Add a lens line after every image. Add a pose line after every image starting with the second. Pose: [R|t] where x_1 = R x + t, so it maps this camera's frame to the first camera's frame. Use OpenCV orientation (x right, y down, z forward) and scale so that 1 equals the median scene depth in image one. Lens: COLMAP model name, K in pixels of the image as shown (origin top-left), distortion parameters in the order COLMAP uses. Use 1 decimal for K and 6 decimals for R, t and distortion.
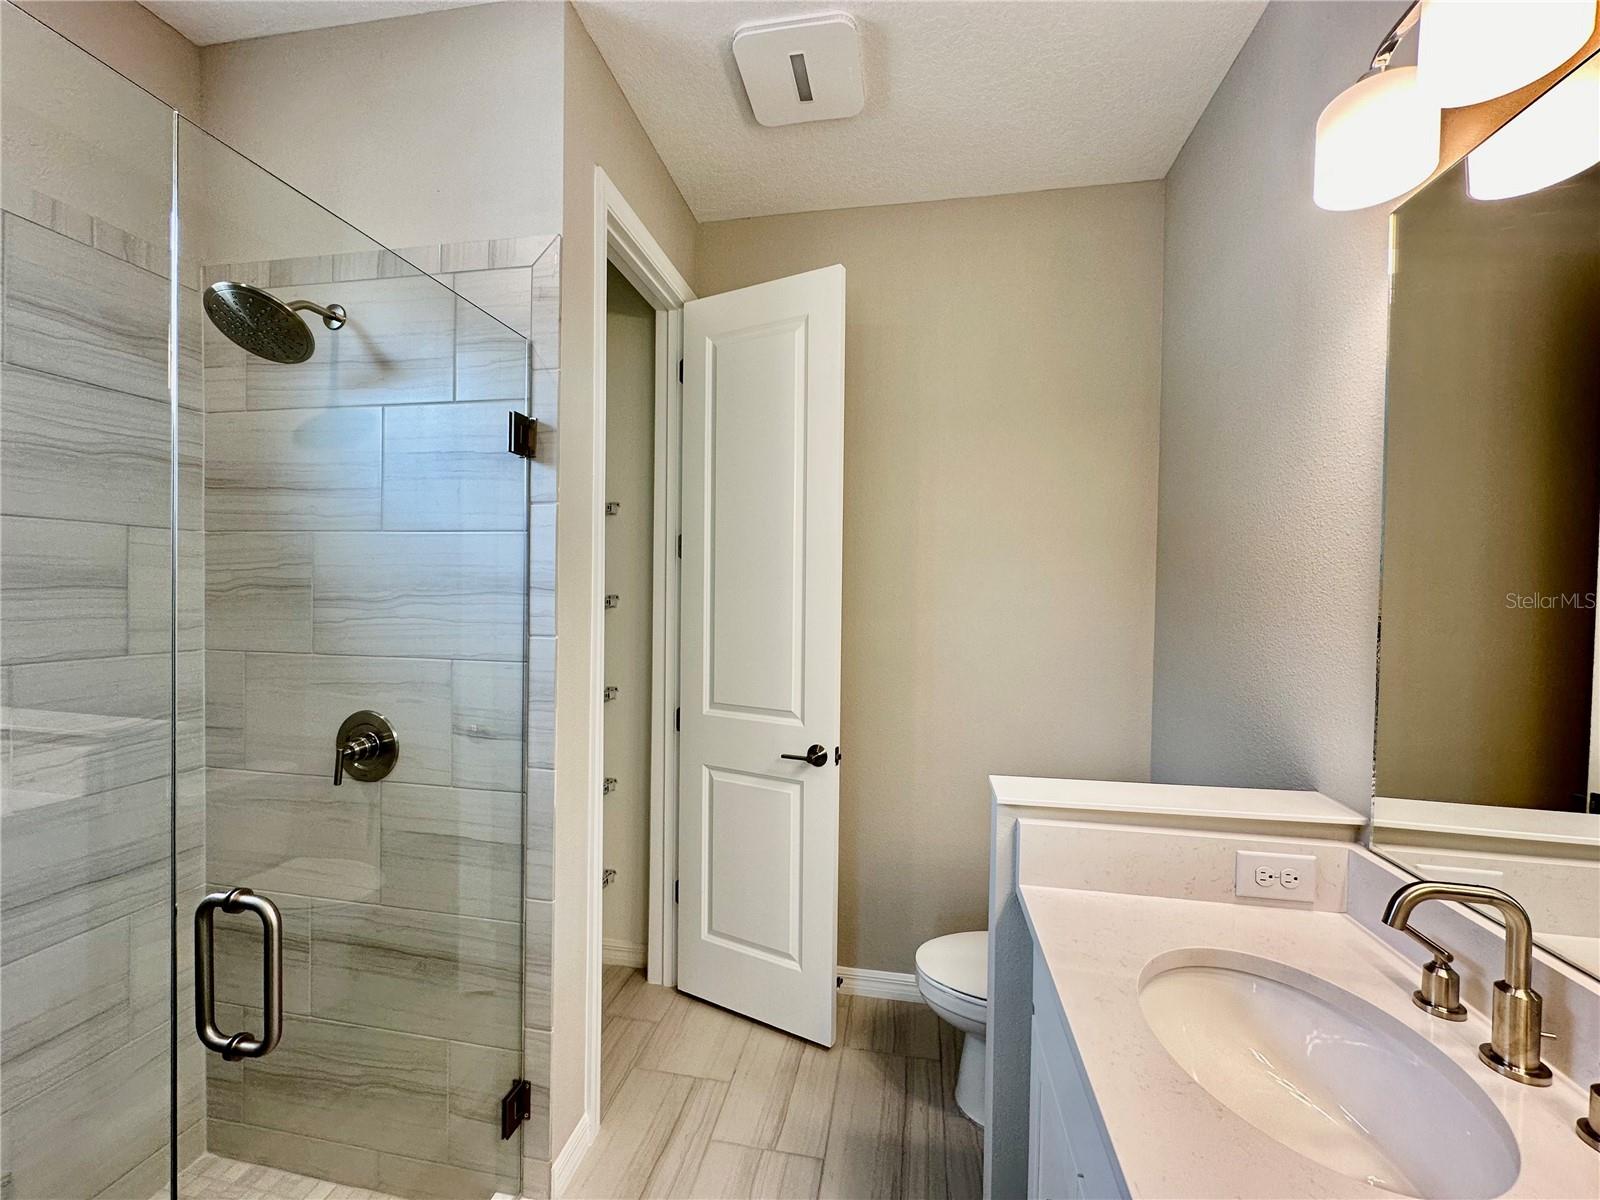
lens RADIAL K [[633.7, 0, 802.1], [0, 633.7, 598.8], [0, 0, 1]] dist [-0.001478, 0.000020]
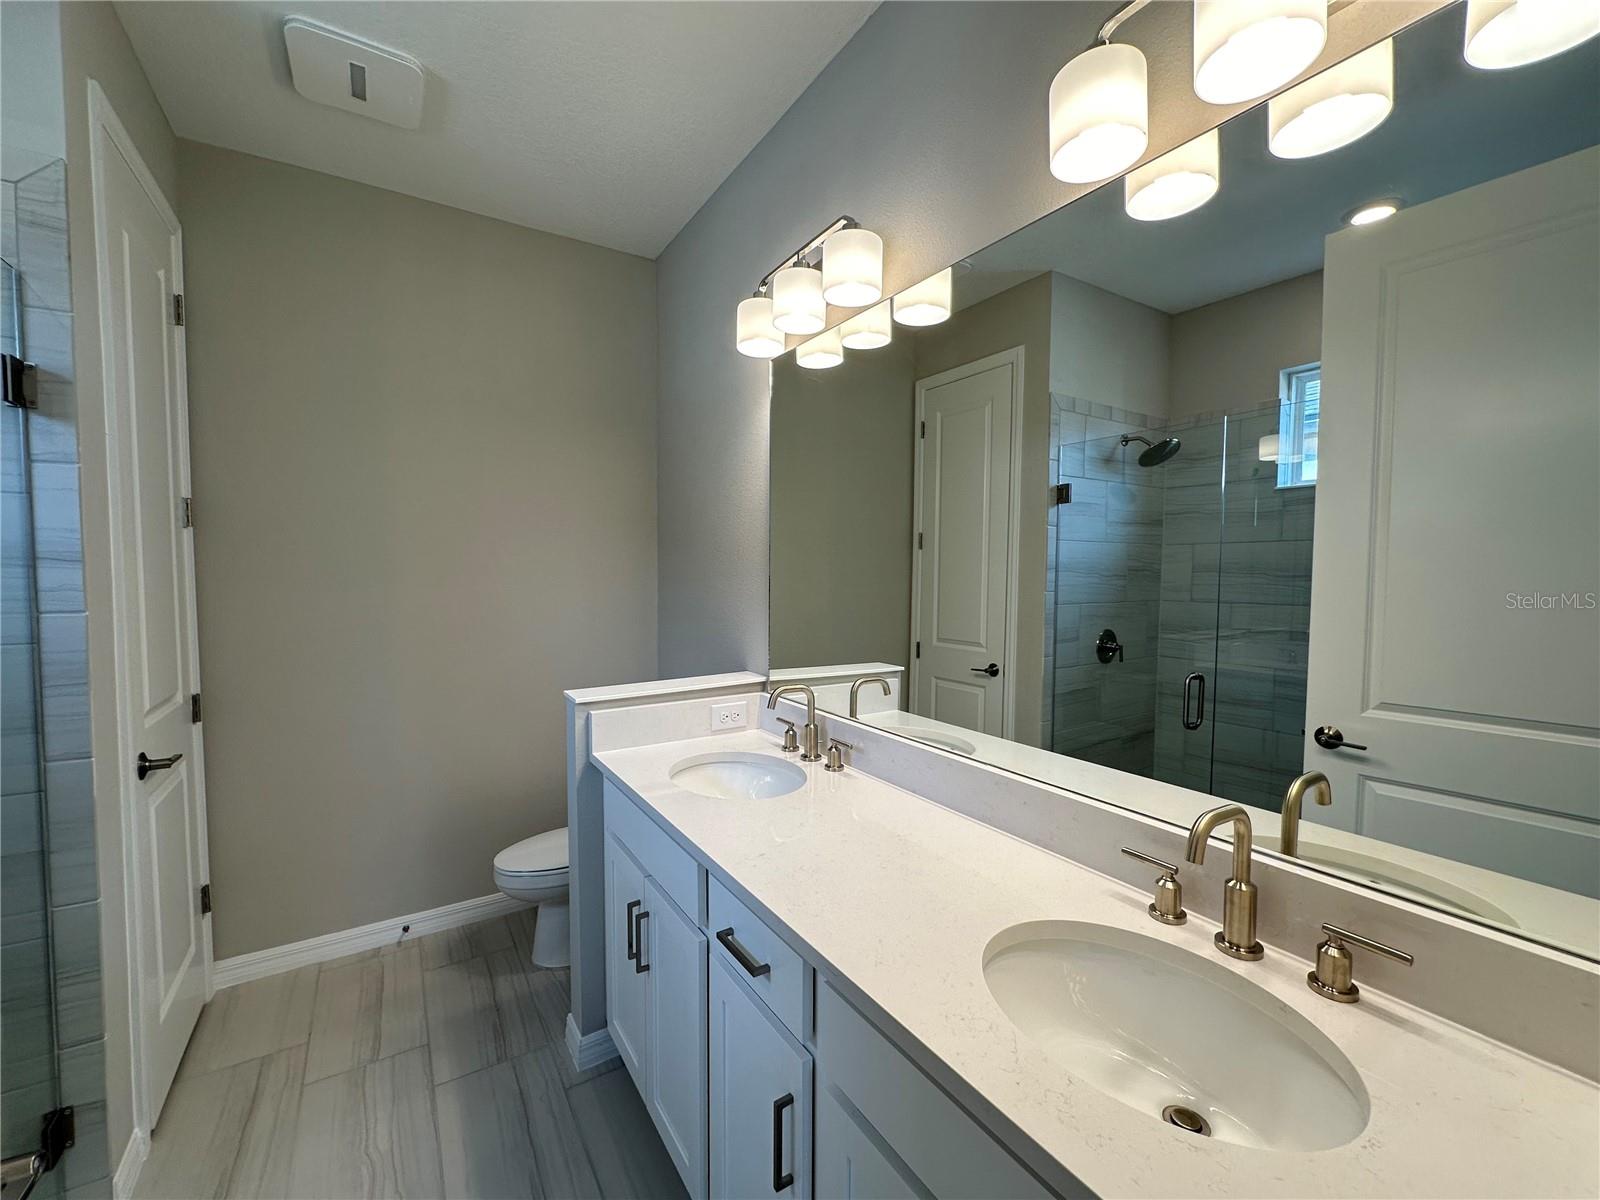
lens RADIAL K [[633.7, 0, 797.7], [0, 633.7, 598.9], [0, 0, 1]] dist [-0.001478, 0.000020]
pose [[0.732519, -0.045461, 0.679227, -0.255974], [0.018056, 0.998714, 0.047373, 0.016079], [-0.680507, -0.022438, 0.732398, -0.357903]]
